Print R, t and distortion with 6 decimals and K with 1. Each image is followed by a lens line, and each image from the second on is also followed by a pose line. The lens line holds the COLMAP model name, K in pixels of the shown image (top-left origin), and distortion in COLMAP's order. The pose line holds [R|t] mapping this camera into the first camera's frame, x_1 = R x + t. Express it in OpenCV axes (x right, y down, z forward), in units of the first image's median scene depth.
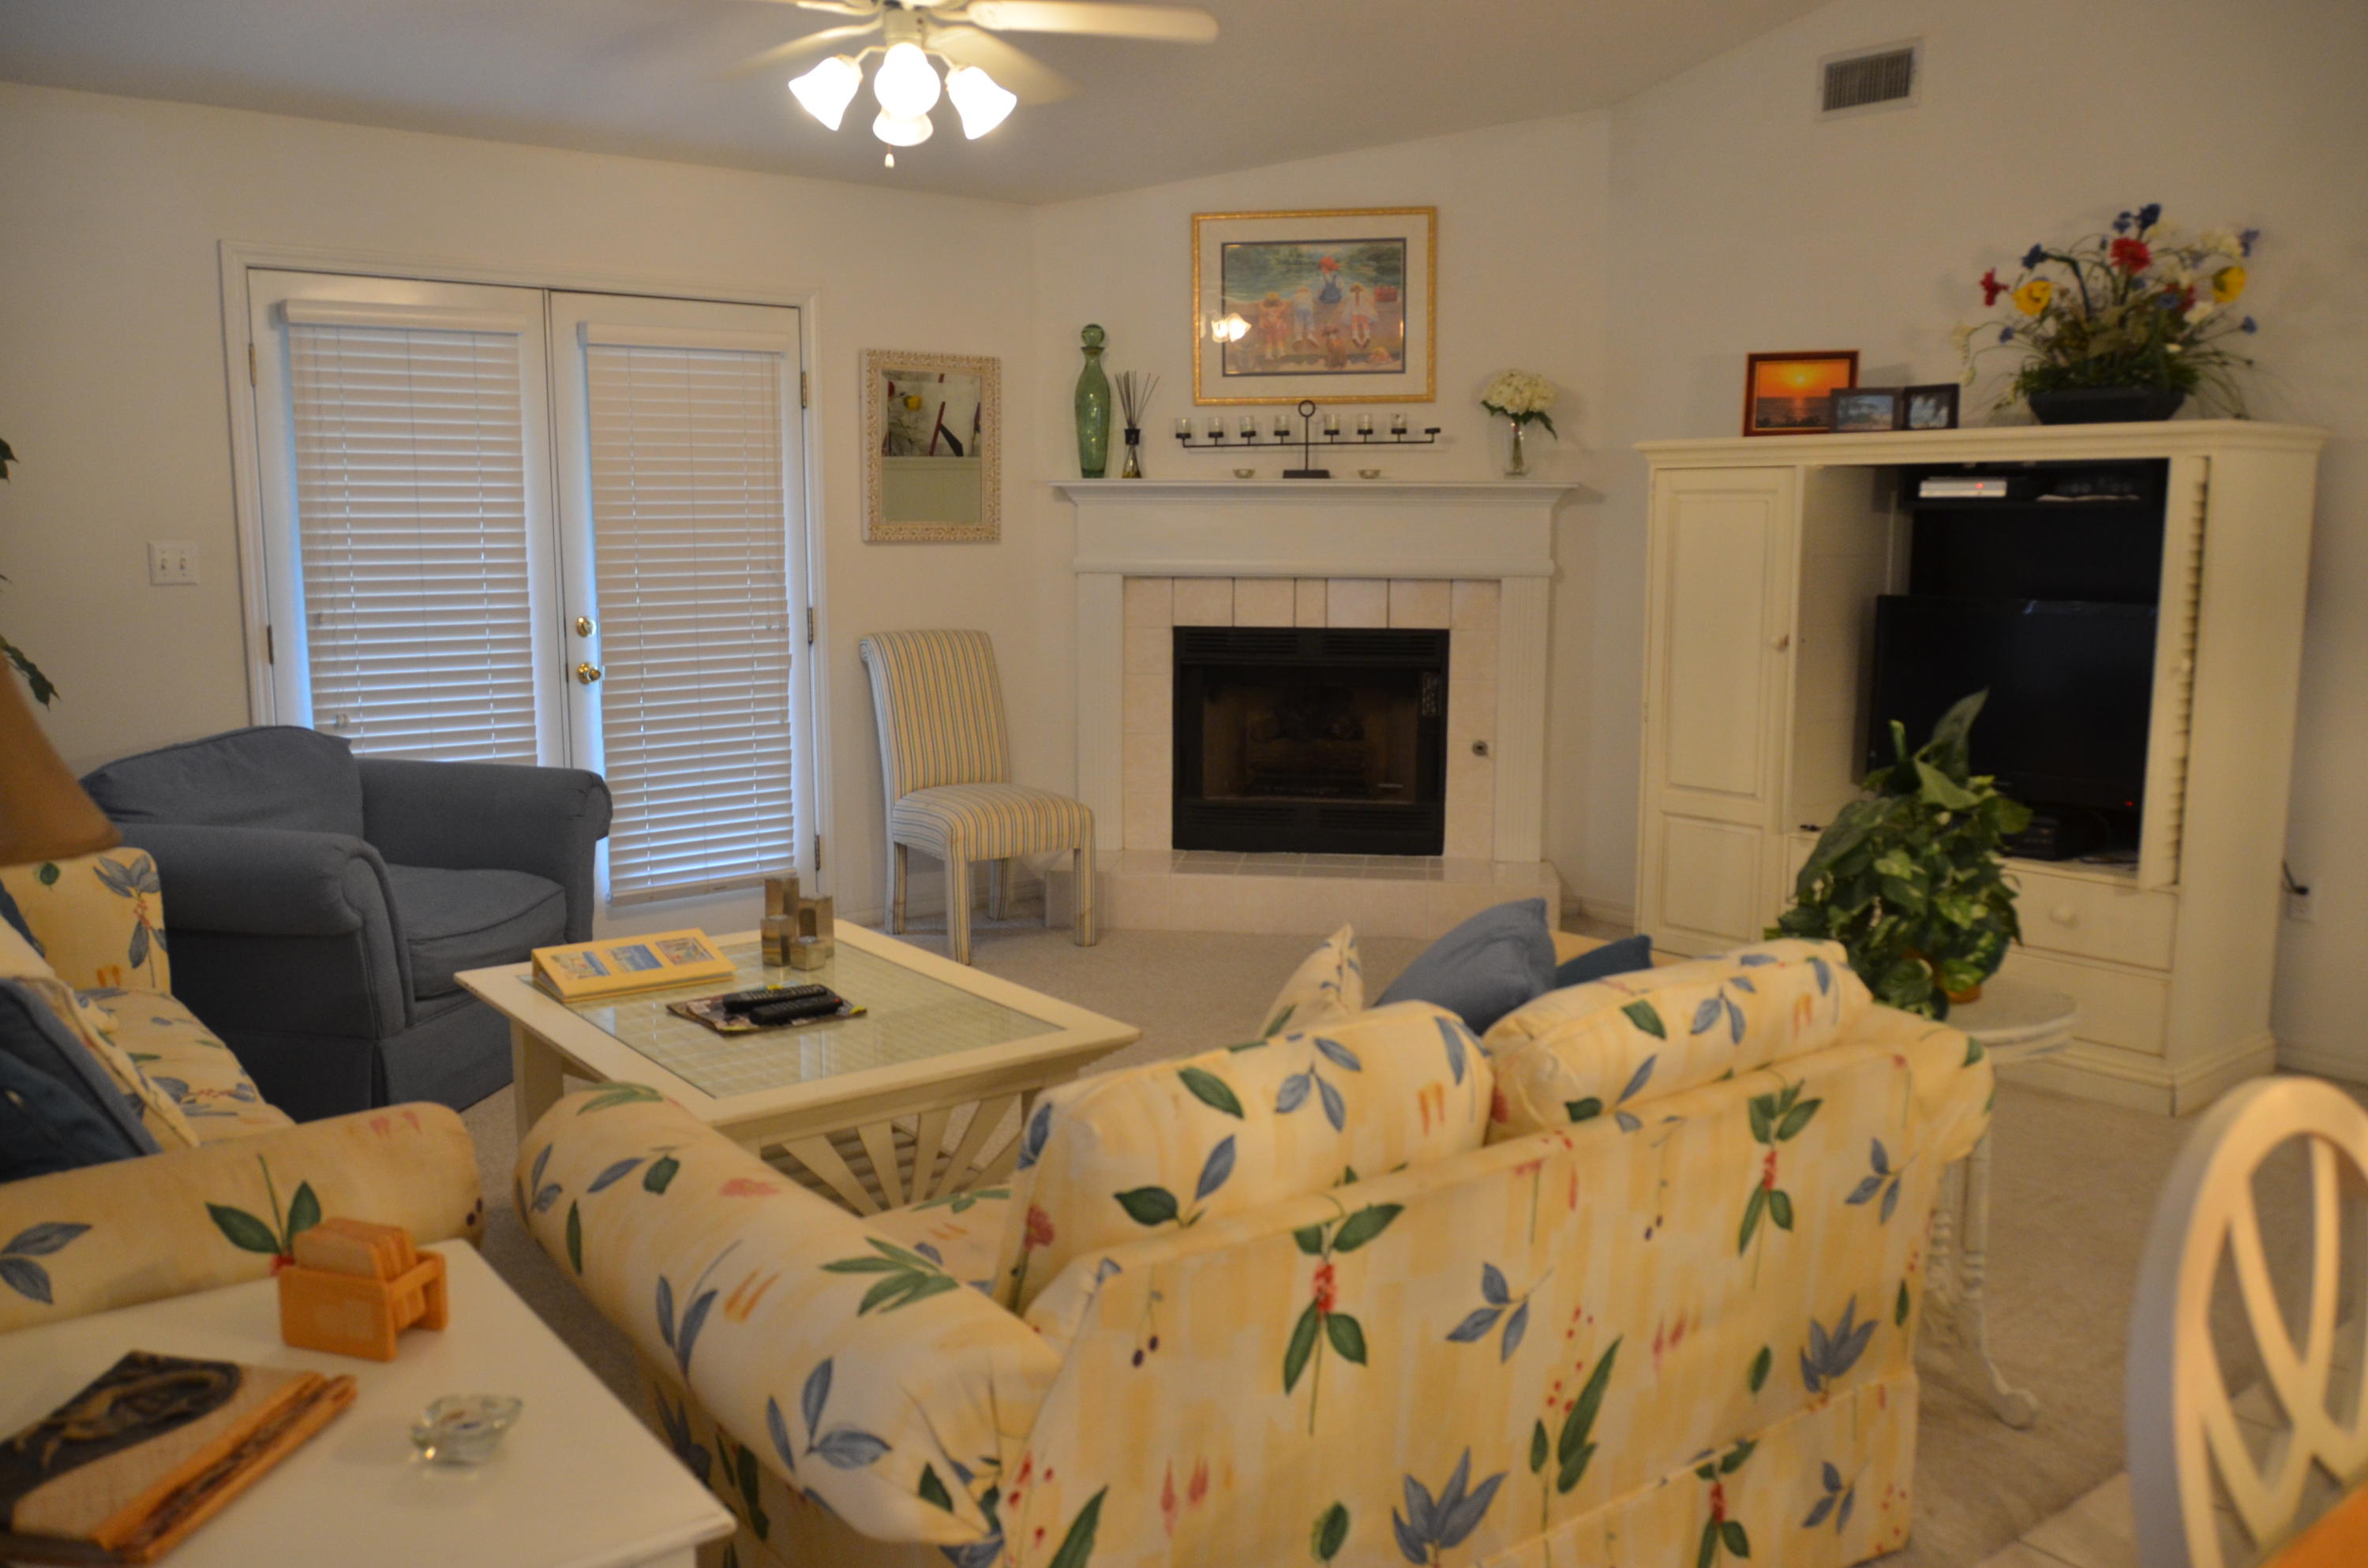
lens RADIAL K [[1850.7, 0, 1183.7], [0, 1850.7, 784.8], [0, 0, 1]] dist [-0.030815, 0.000561]
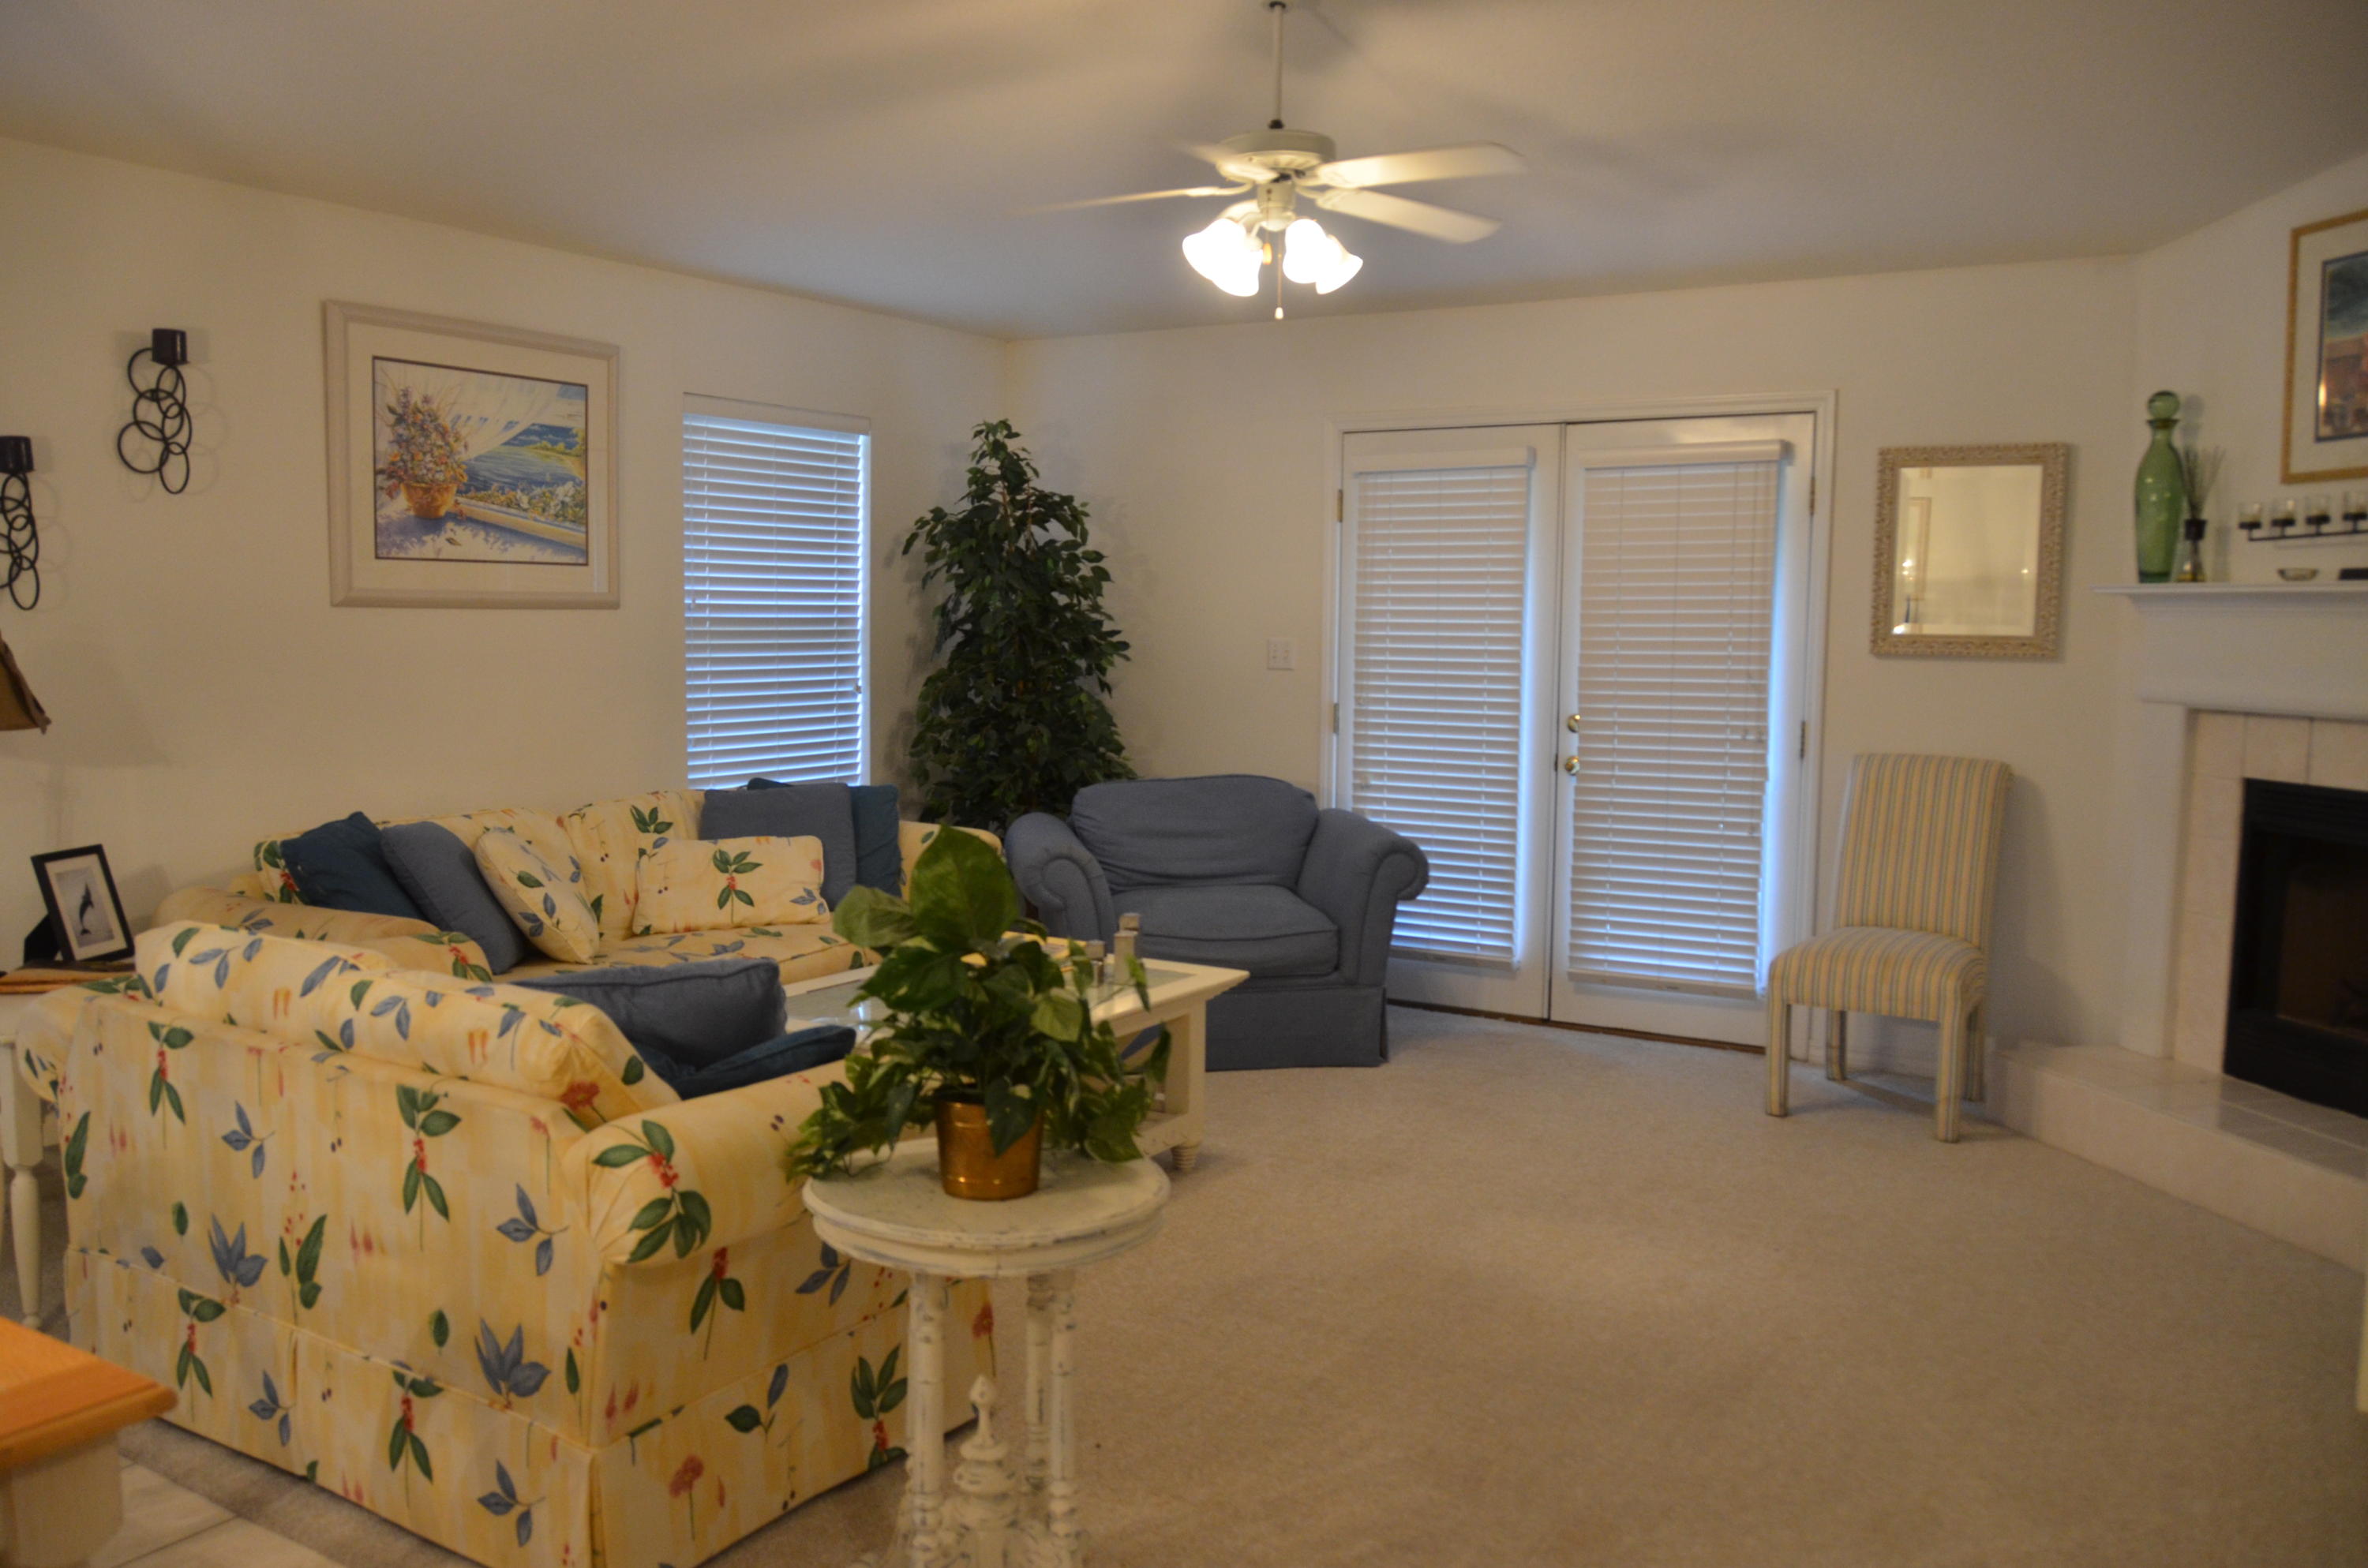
lens RADIAL K [[1850.7, 0, 1182.7], [0, 1850.7, 793.6], [0, 0, 1]] dist [-0.030815, 0.000561]
pose [[0.350251, 0.091321, -0.932193, 0.681291], [-0.141774, 0.988938, 0.043612, -0.064245], [0.925864, 0.116885, 0.359323, 0.424786]]
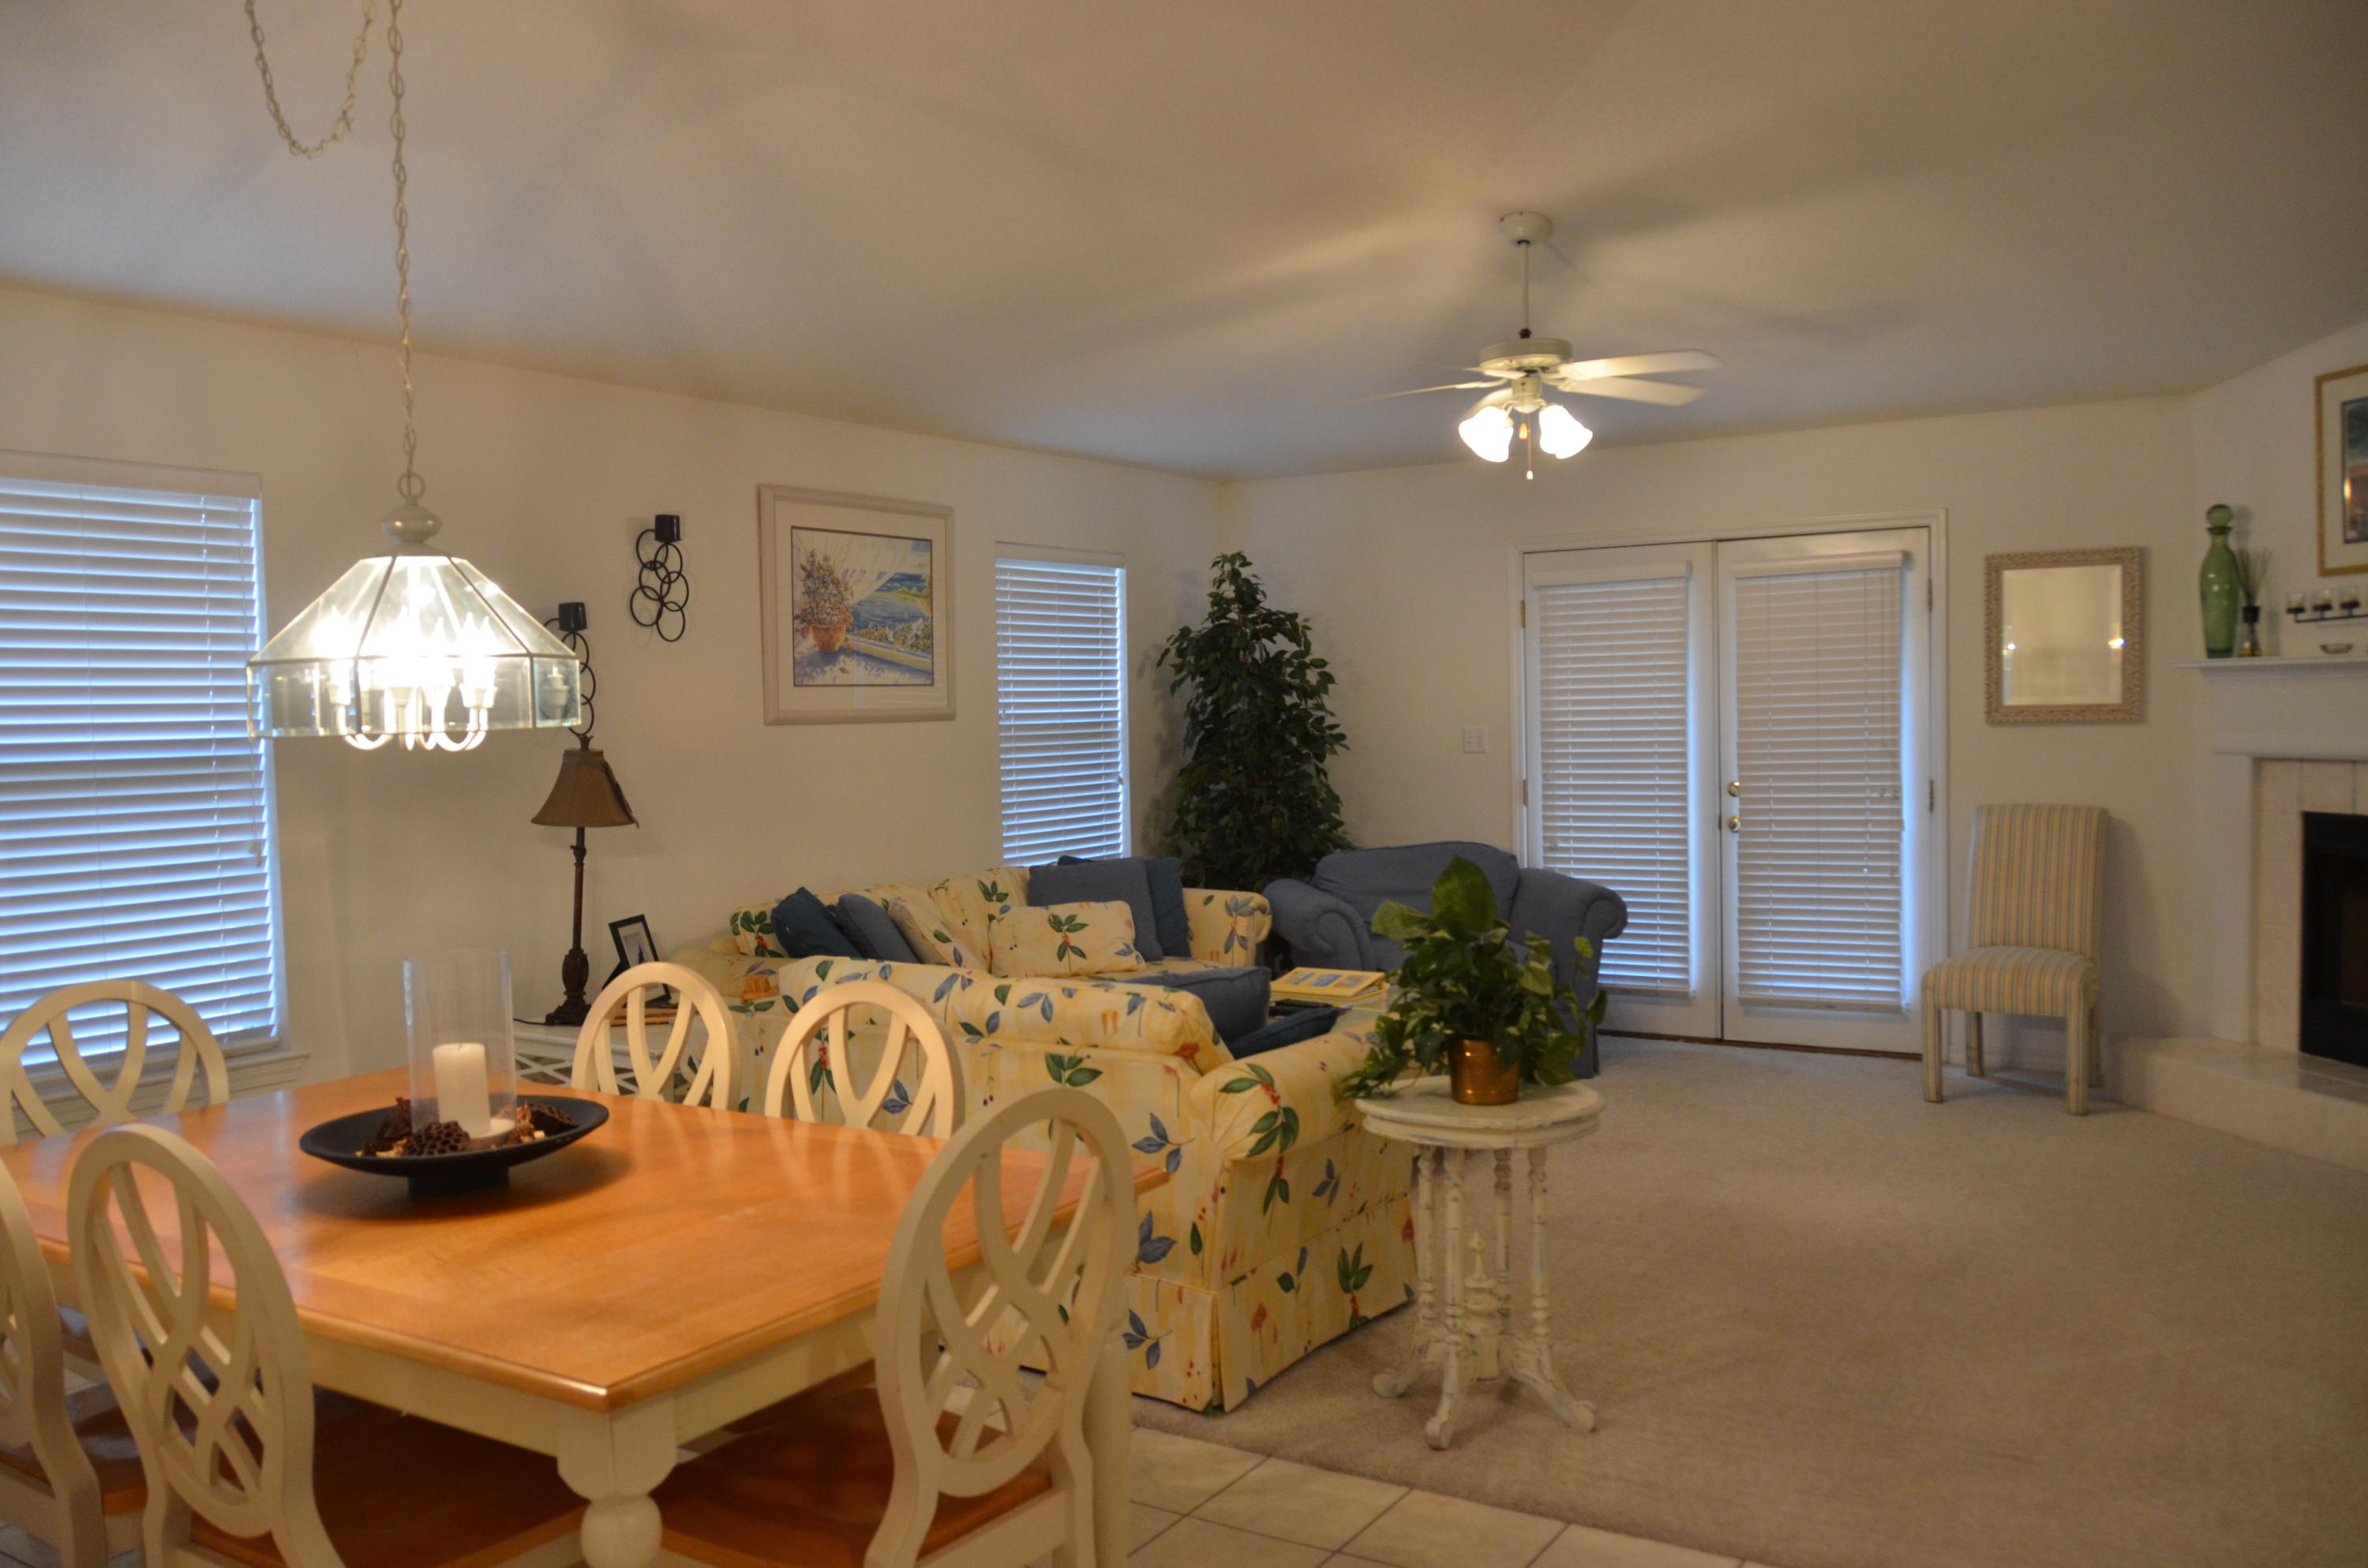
lens RADIAL K [[1850.7, 0, 1187.1], [0, 1850.7, 795.7], [0, 0, 1]] dist [-0.030815, 0.000561]
pose [[0.337040, 0.034798, -0.940847, 0.853933], [-0.109374, 0.993998, -0.002418, -0.037931], [0.935116, 0.103719, 0.338823, 0.202878]]
